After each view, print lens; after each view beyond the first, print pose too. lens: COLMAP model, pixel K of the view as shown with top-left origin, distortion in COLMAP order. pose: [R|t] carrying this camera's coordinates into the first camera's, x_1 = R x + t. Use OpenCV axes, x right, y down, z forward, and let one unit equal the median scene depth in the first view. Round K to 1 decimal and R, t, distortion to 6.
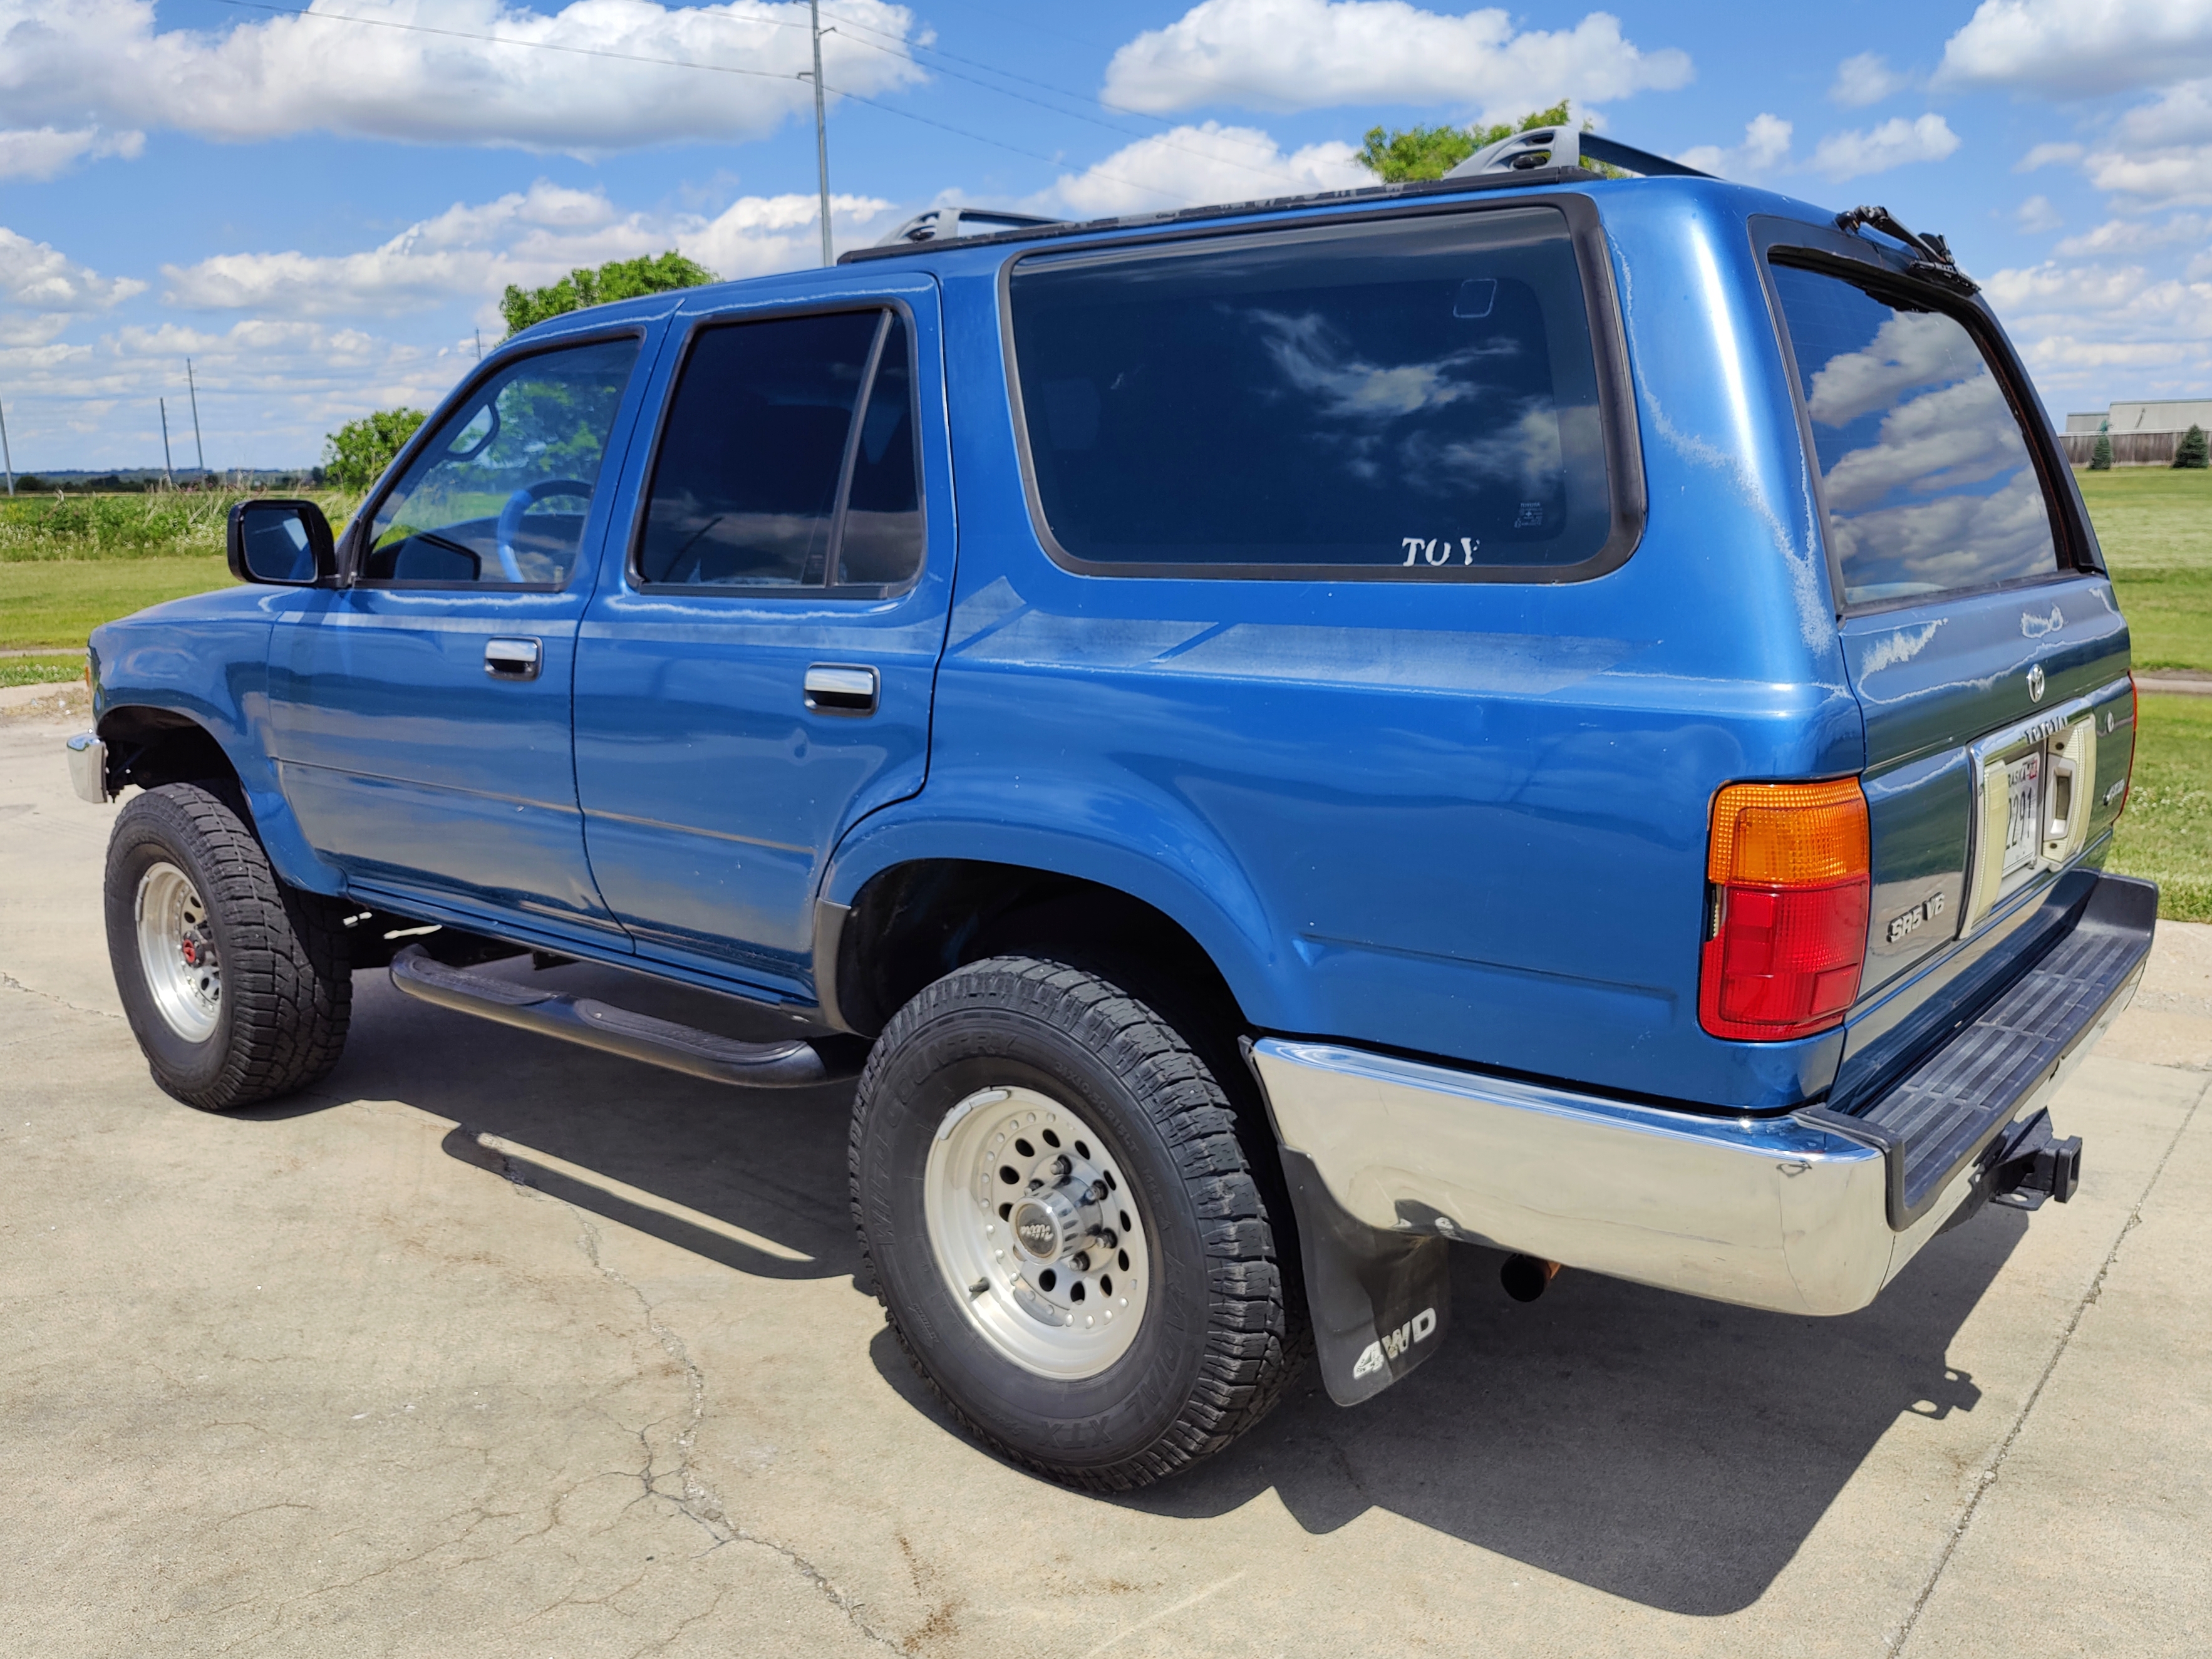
lens RADIAL K [[1790.9, 0, 1106.0], [0, 1790.9, 829.5], [0, 0, 1]] dist [0.003036, -0.001570]
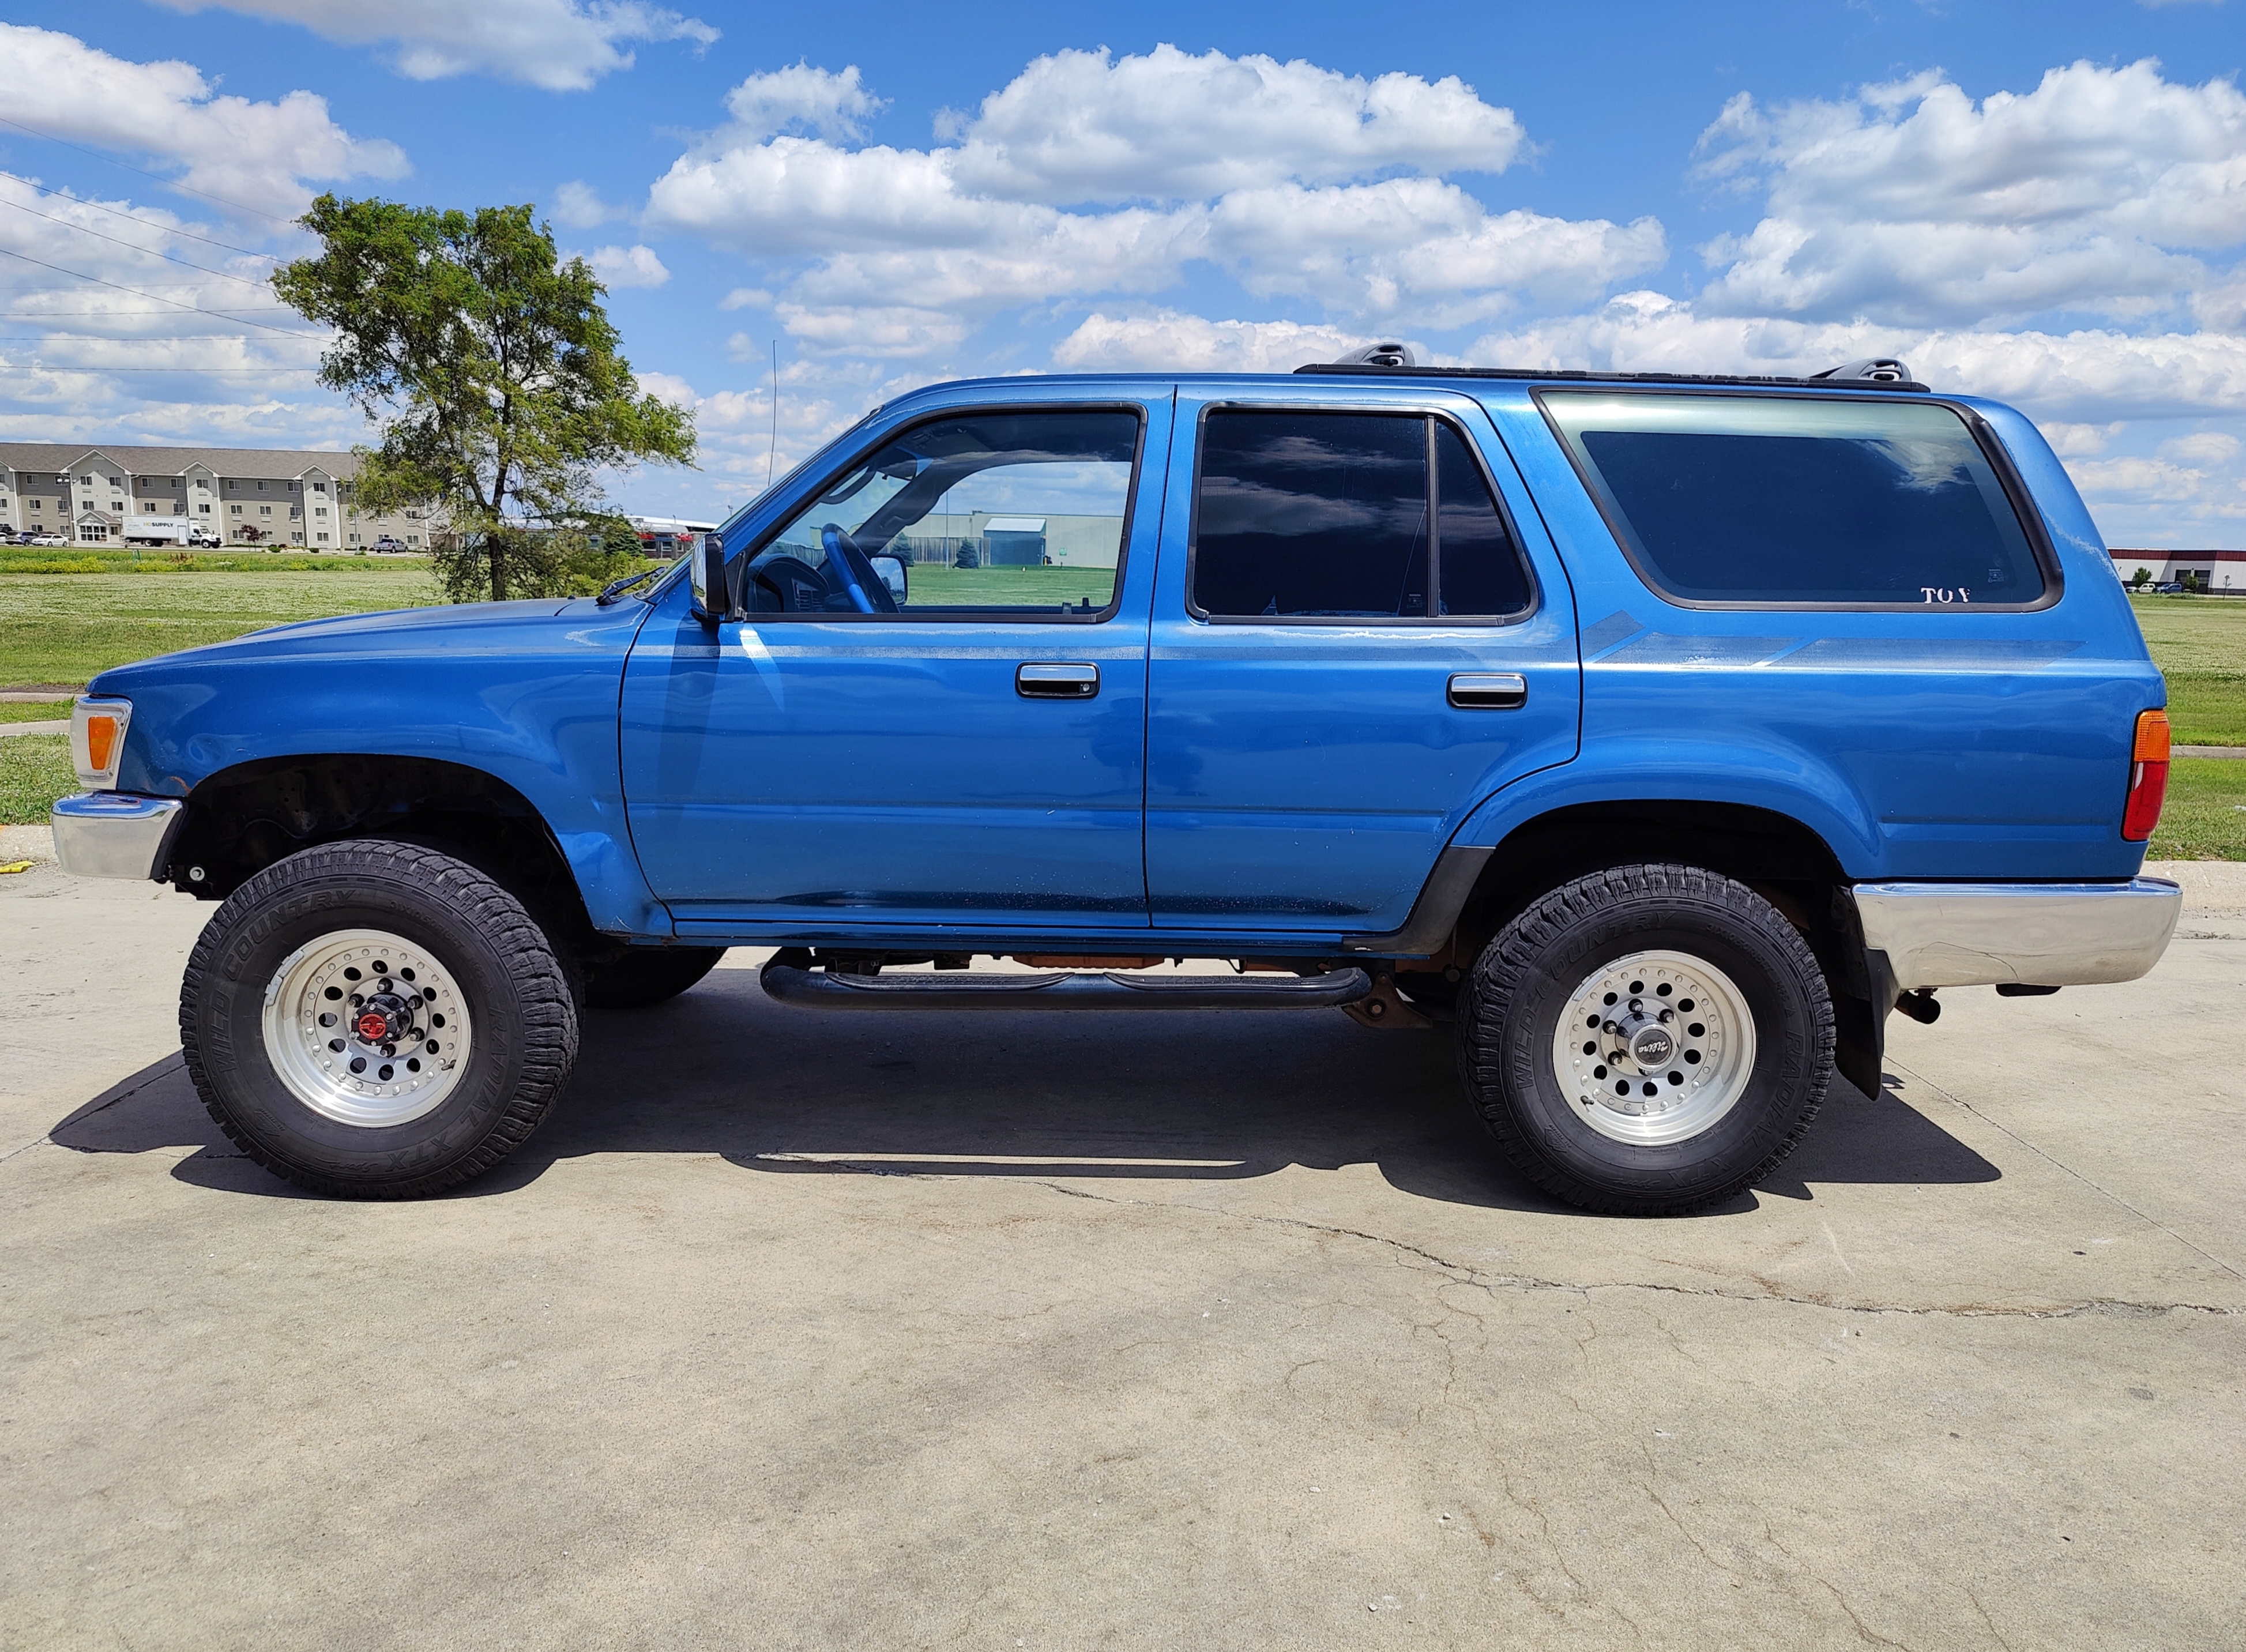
lens RADIAL K [[1670.7, 0, 1123.0], [0, 1670.7, 826.0], [0, 0, 1]] dist [0.063422, -0.044727]
pose [[0.774479, -0.063913, 0.629363, -1.303832], [0.087532, 0.996140, -0.006555, 0.011756], [-0.626514, 0.060166, 0.777084, 0.180172]]
